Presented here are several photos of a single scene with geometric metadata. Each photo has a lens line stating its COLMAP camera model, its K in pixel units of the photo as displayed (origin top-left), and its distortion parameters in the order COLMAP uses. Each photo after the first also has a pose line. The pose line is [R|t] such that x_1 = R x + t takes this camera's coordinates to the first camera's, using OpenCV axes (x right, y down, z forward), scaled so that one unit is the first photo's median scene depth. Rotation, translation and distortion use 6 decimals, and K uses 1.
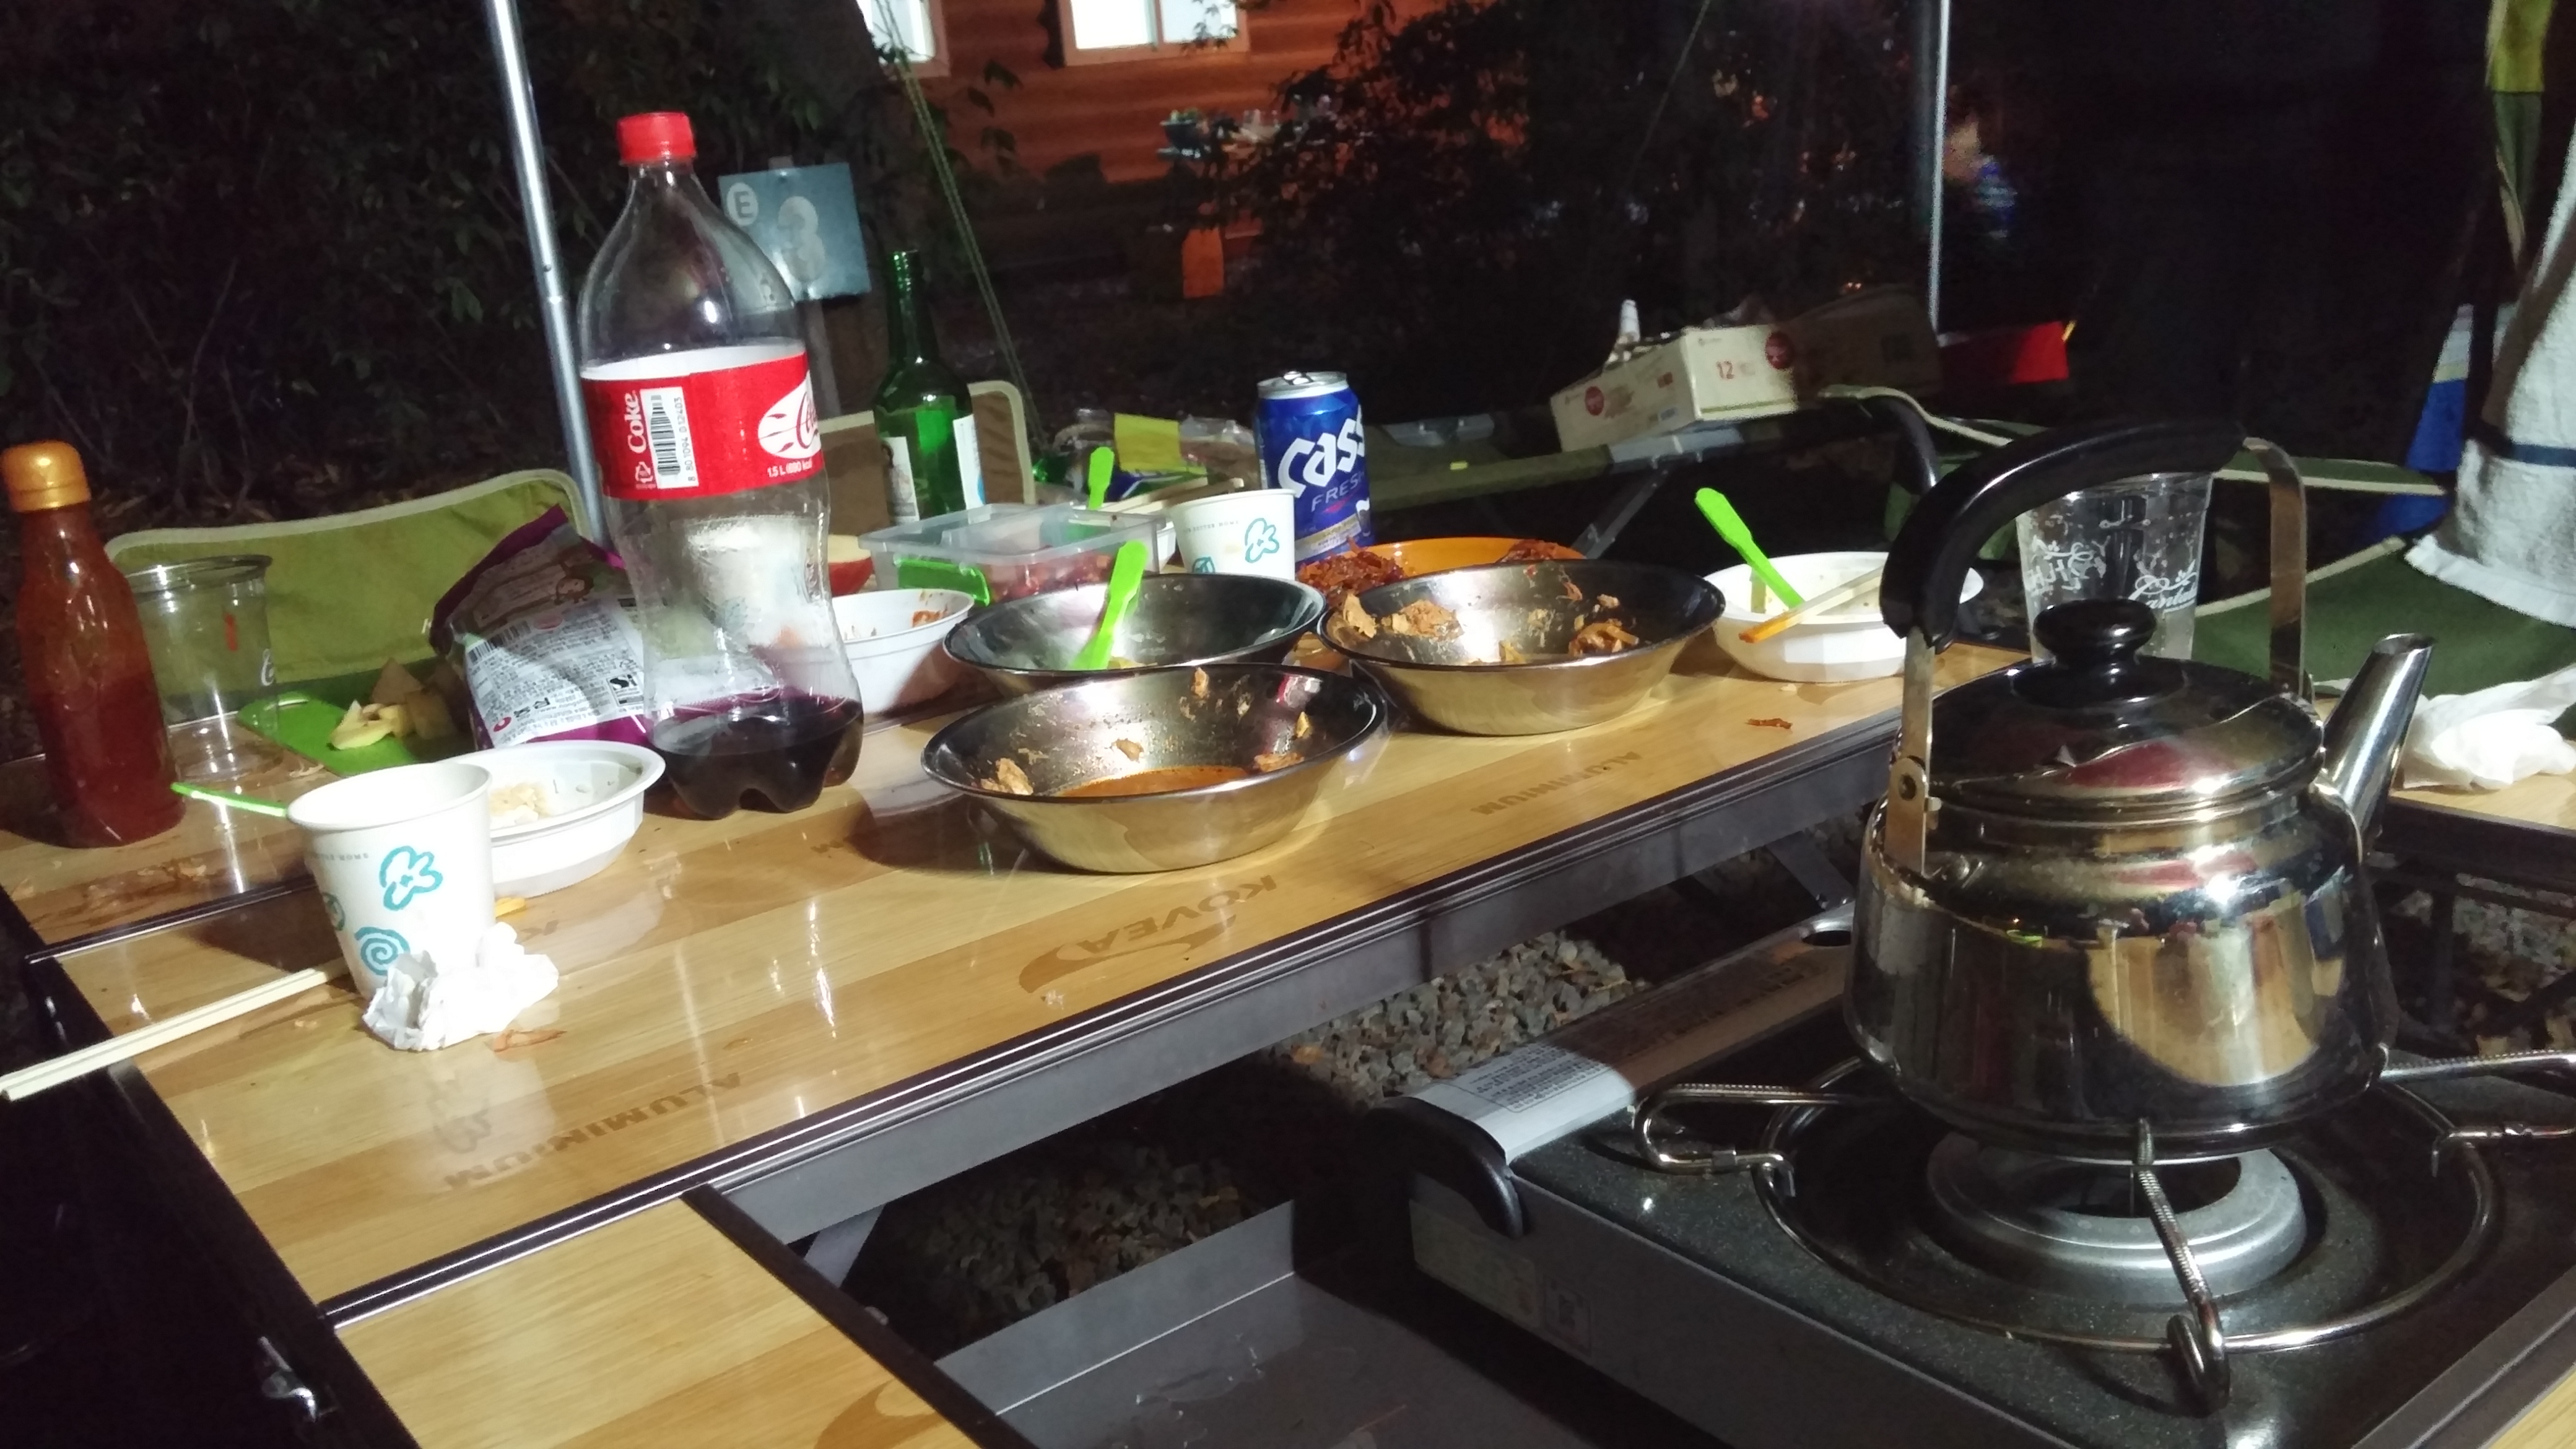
lens RADIAL K [[2199.6, 0, 1286.2], [0, 2199.6, 708.2], [0, 0, 1]] dist [0.078425, -0.108195]
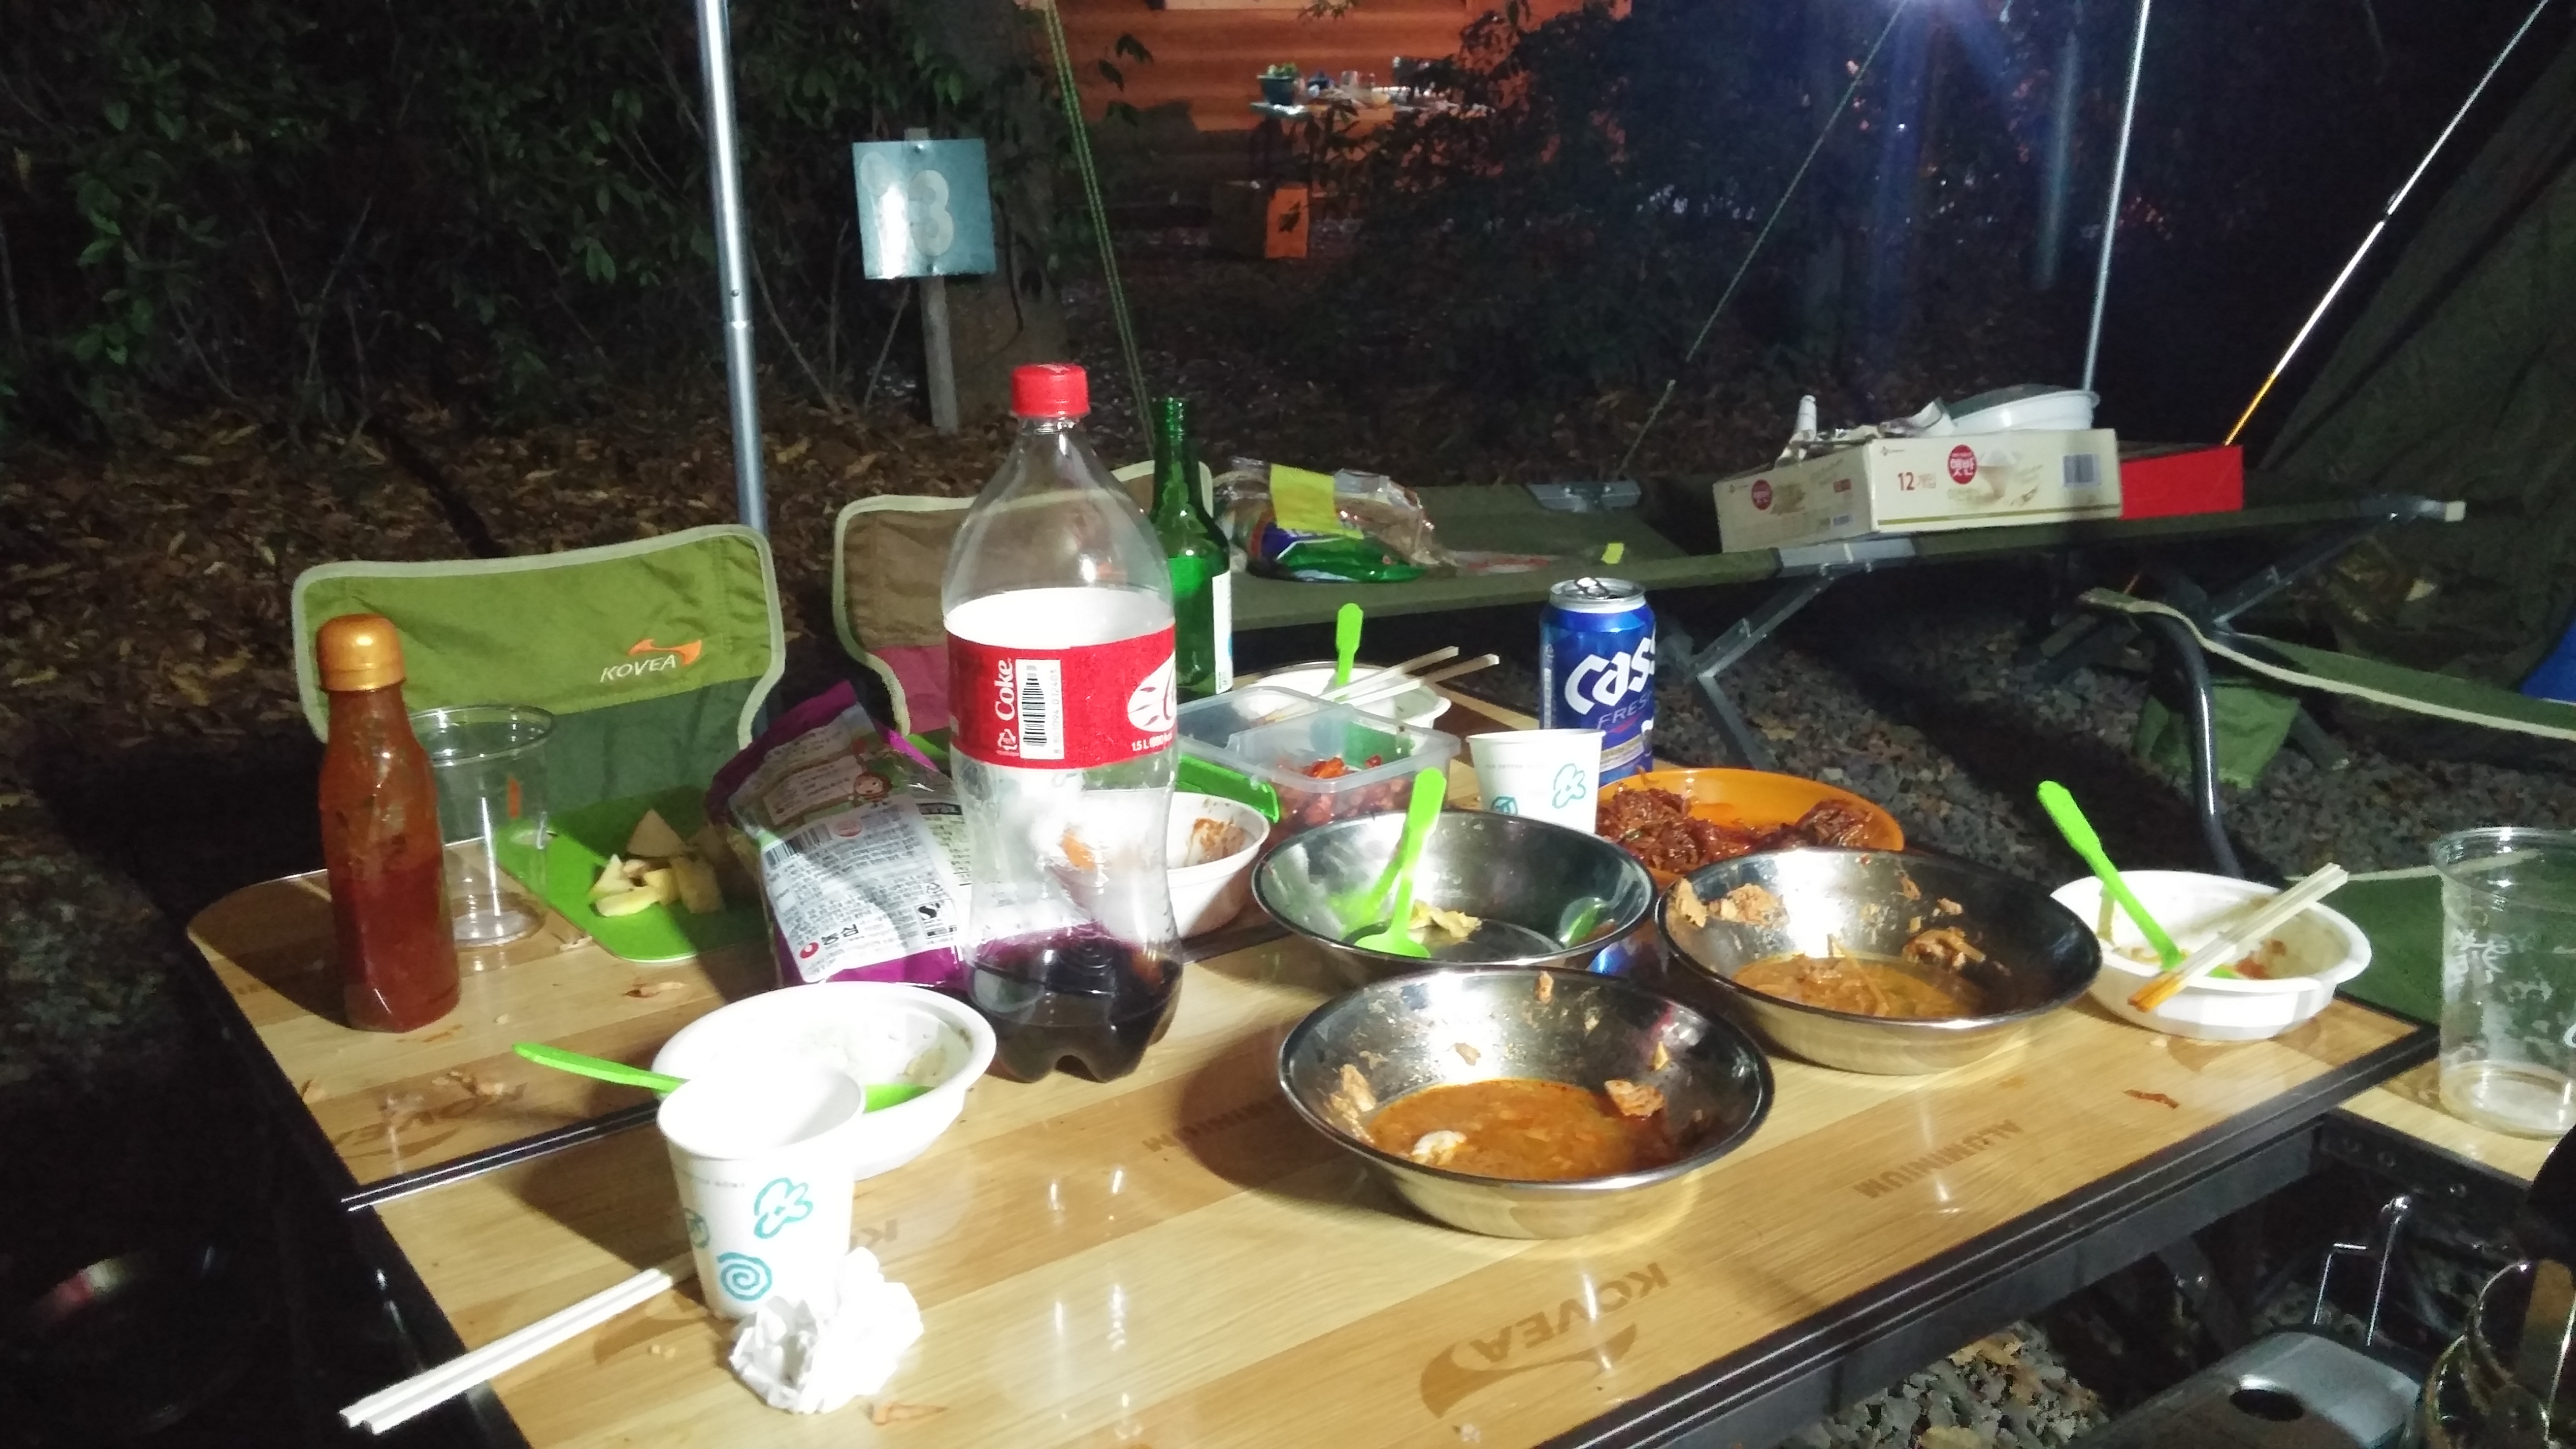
lens RADIAL K [[2198.7, 0, 1270.0], [0, 2198.7, 721.9], [0, 0, 1]] dist [0.091293, -0.131063]
pose [[0.995686, 0.091878, -0.012977, -0.148451], [-0.091407, 0.995261, 0.033166, -0.139968], [0.015963, -0.031837, 0.999366, 0.045079]]
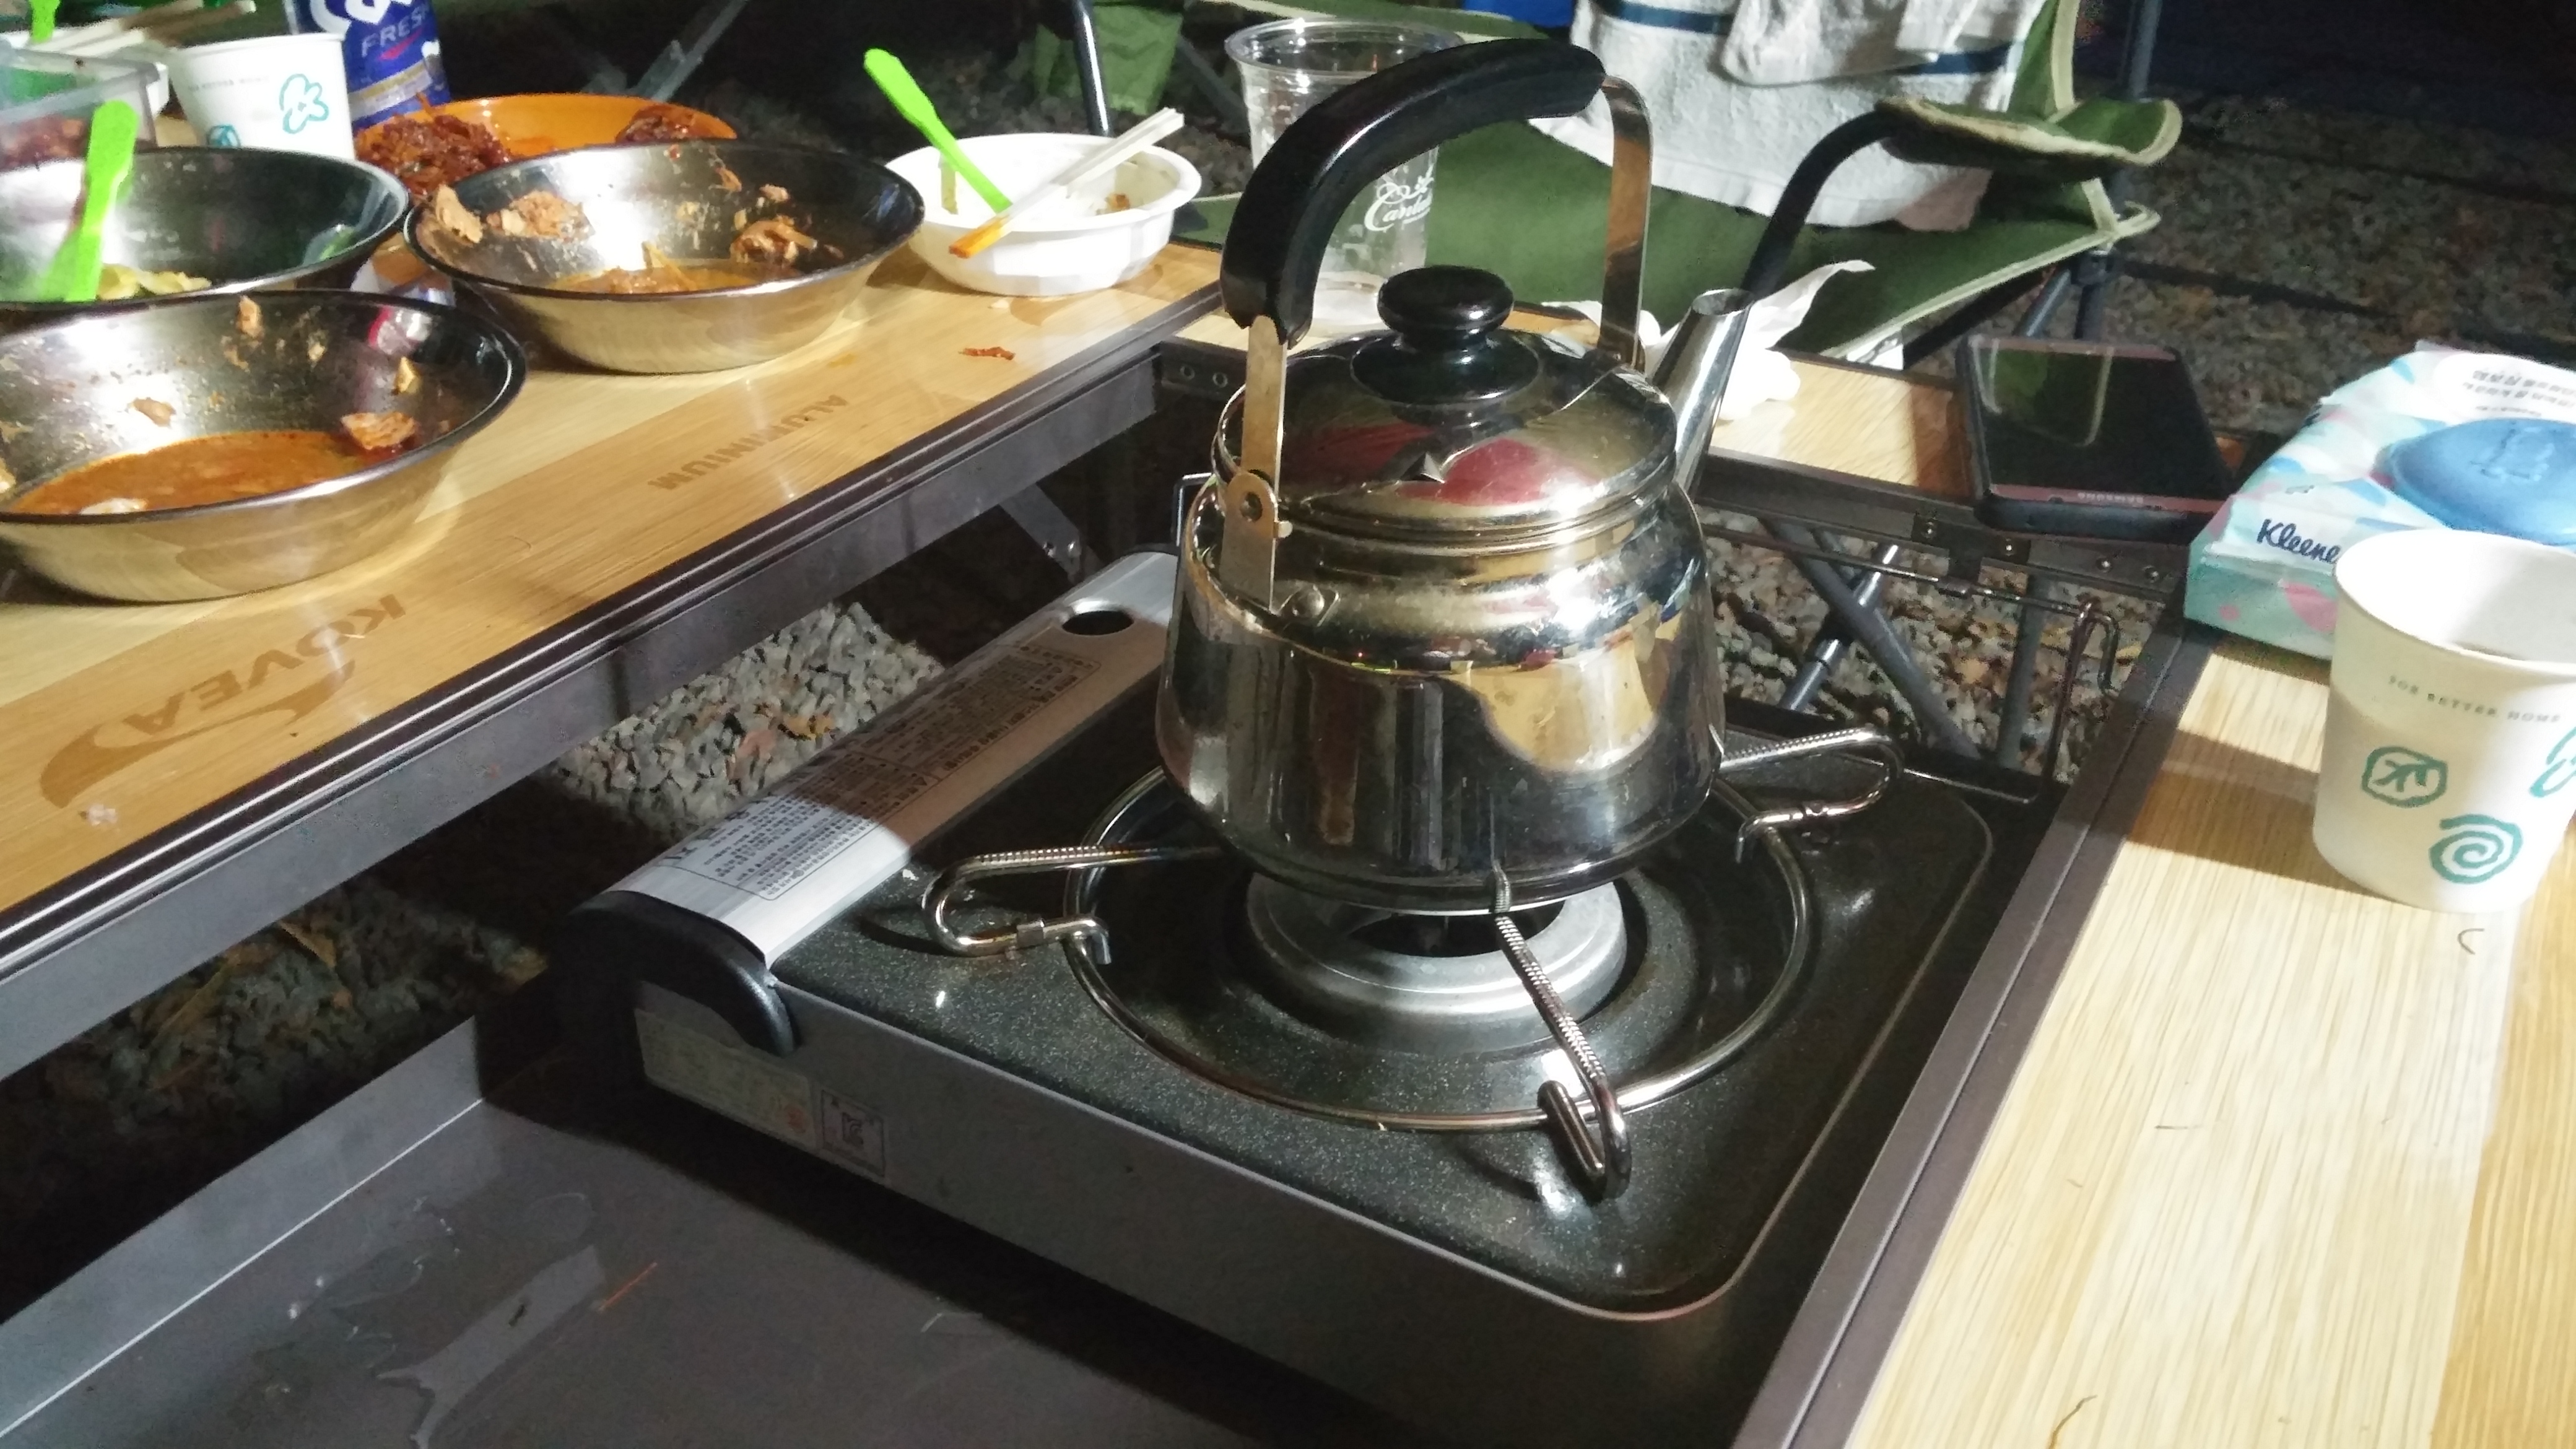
lens RADIAL K [[2199.6, 0, 1286.2], [0, 2199.6, 708.2], [0, 0, 1]] dist [0.078425, -0.108195]
pose [[0.916546, -0.095421, 0.388379, -0.021518], [0.008626, 0.975610, 0.219342, -0.042951], [-0.399836, -0.197687, 0.895015, 0.142230]]
